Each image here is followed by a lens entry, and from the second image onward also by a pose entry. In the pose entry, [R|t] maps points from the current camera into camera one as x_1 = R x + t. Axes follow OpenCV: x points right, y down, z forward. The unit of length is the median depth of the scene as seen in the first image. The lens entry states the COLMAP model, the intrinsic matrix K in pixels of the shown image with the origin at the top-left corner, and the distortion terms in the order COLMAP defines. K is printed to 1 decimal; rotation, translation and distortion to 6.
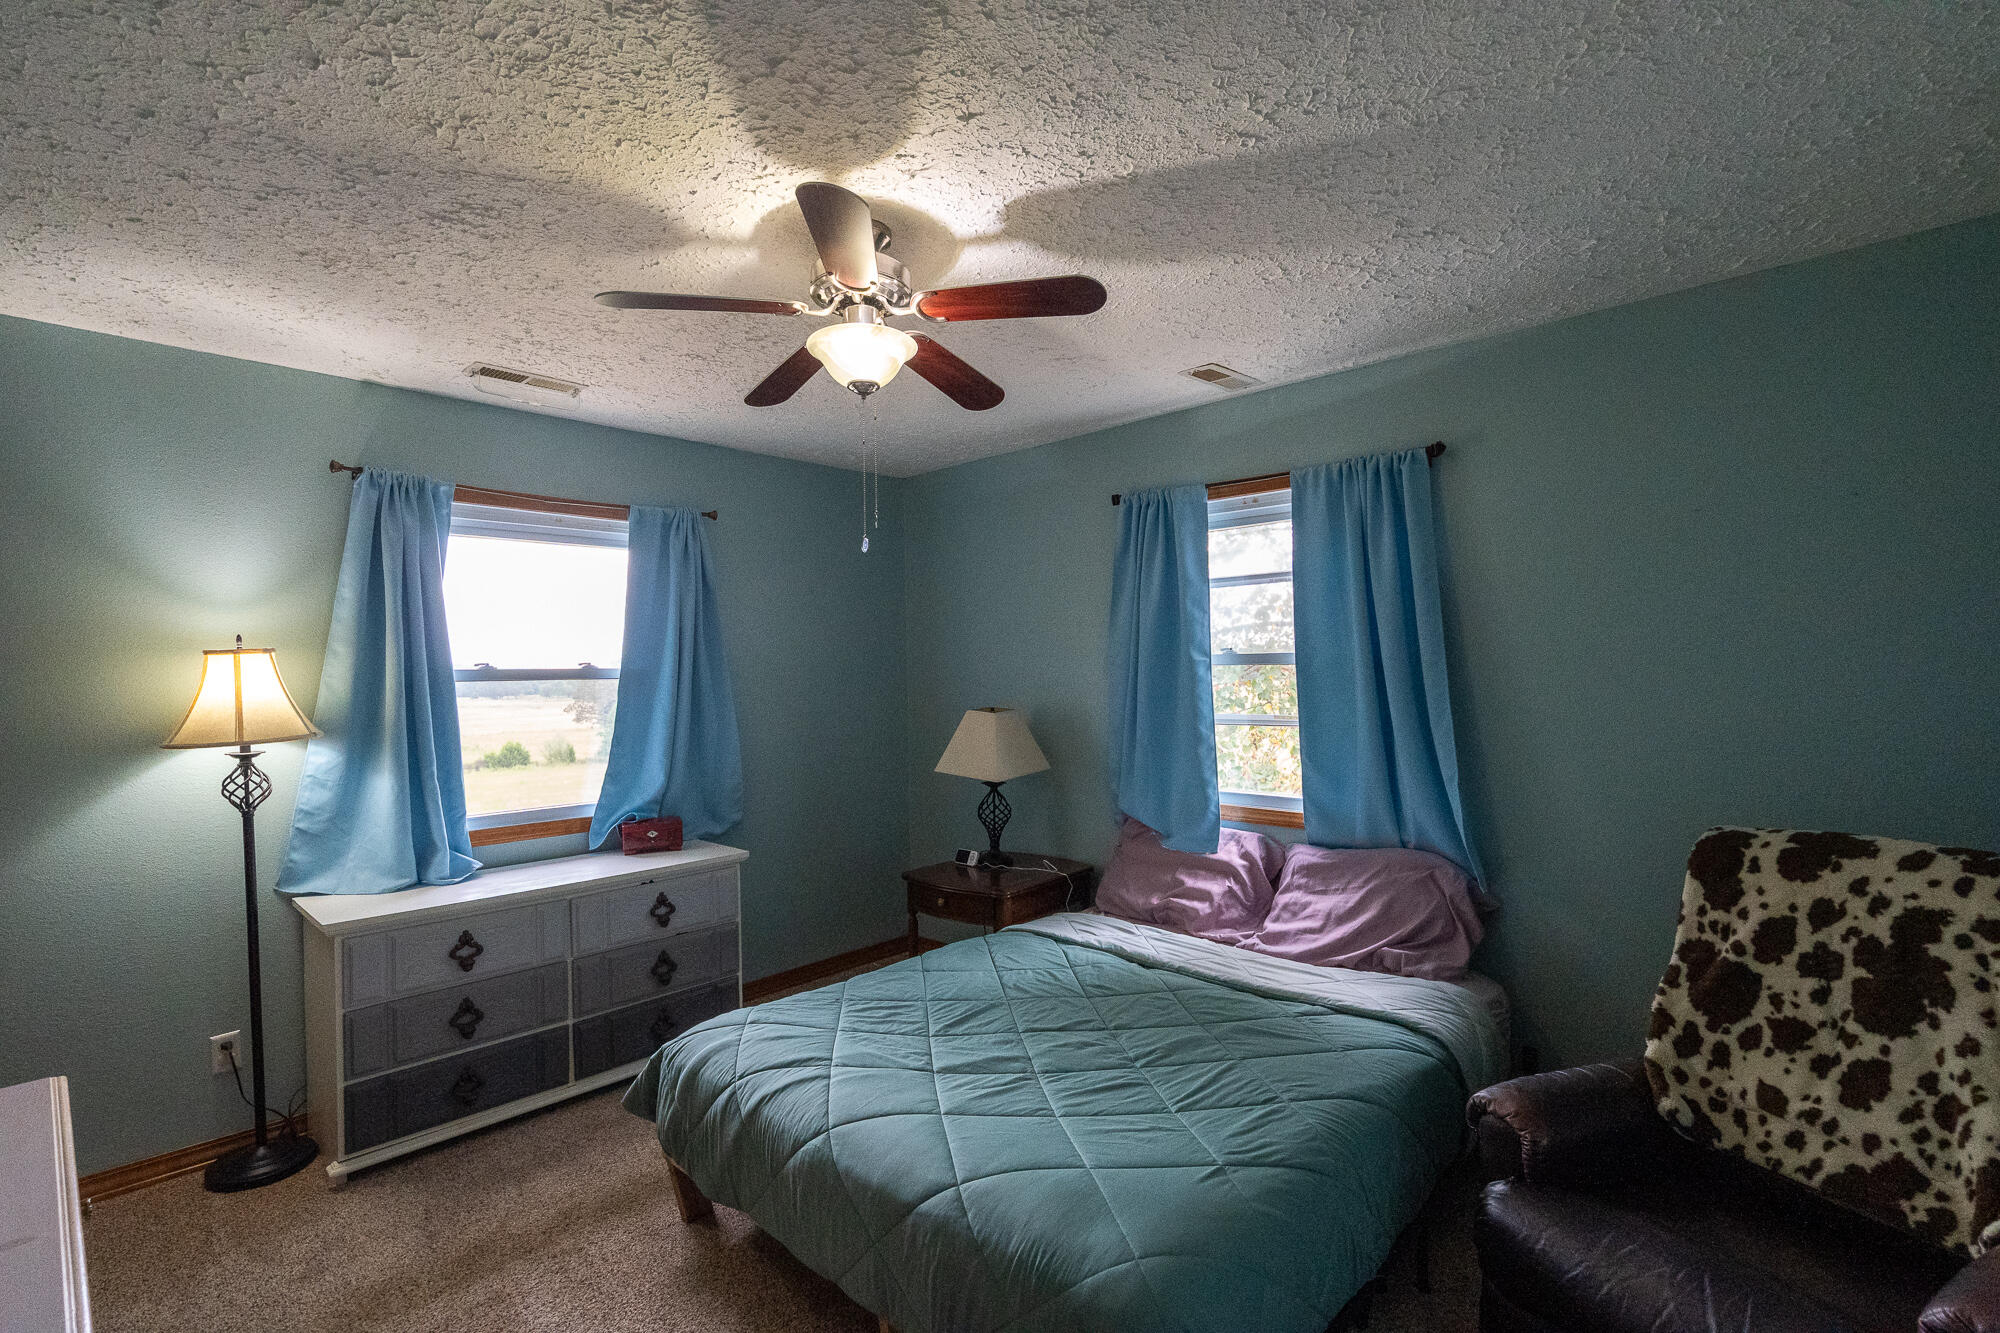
lens RADIAL K [[913.6, 0, 1004.6], [0, 913.6, 665.5], [0, 0, 1]] dist [0.002284, 0.001318]
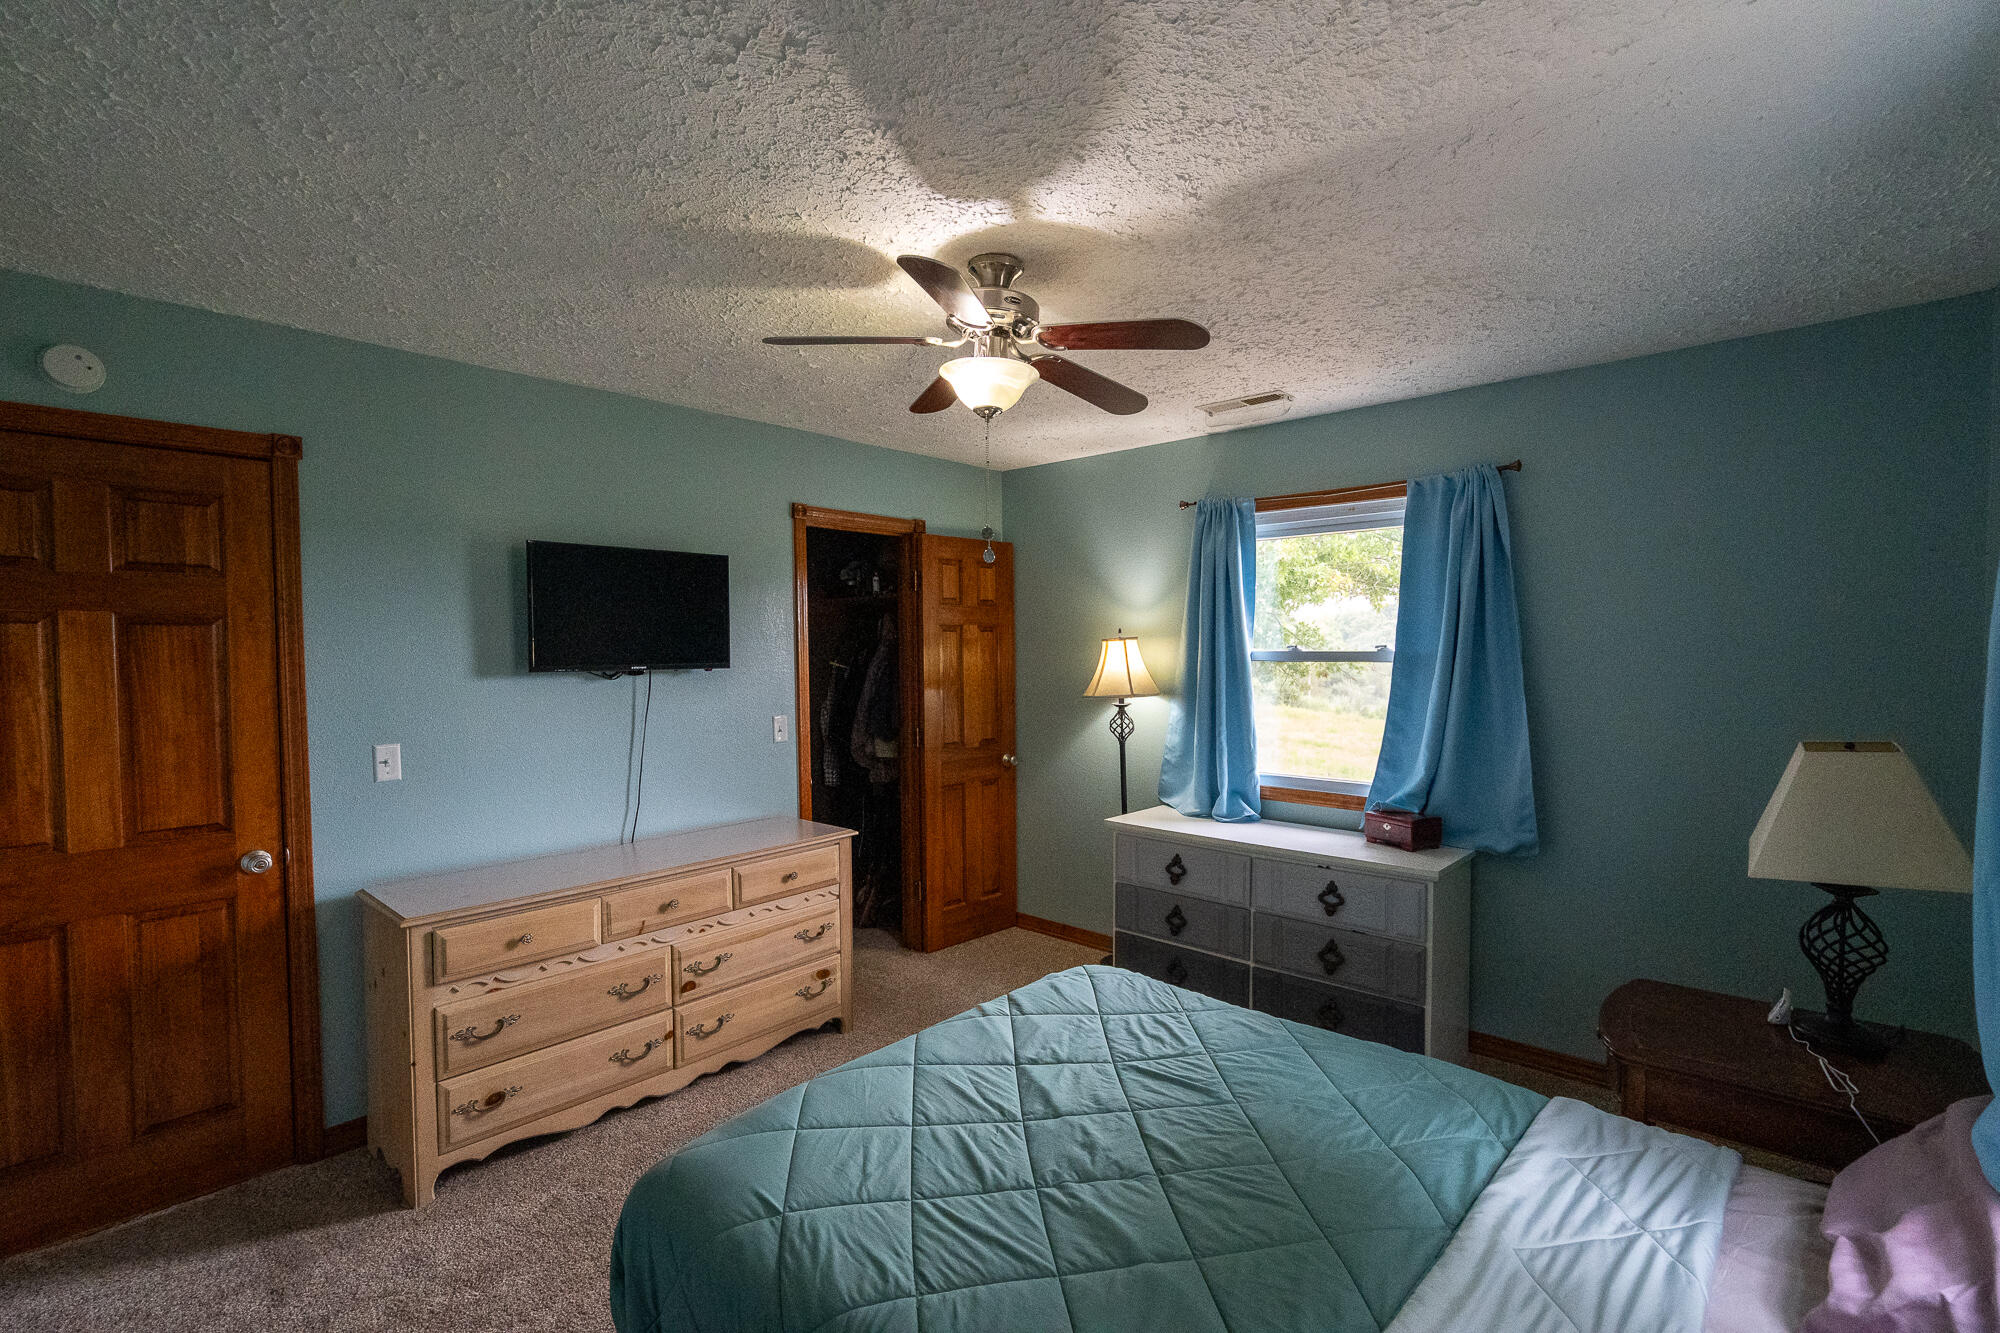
lens RADIAL K [[913.6, 0, 1002.4], [0, 913.6, 660.9], [0, 0, 1]] dist [0.002284, 0.001318]
pose [[0.017632, 0.032623, -0.999312, 0.680374], [0.010523, 0.999406, 0.032812, -0.029496], [0.999789, -0.011095, 0.017278, 0.713317]]
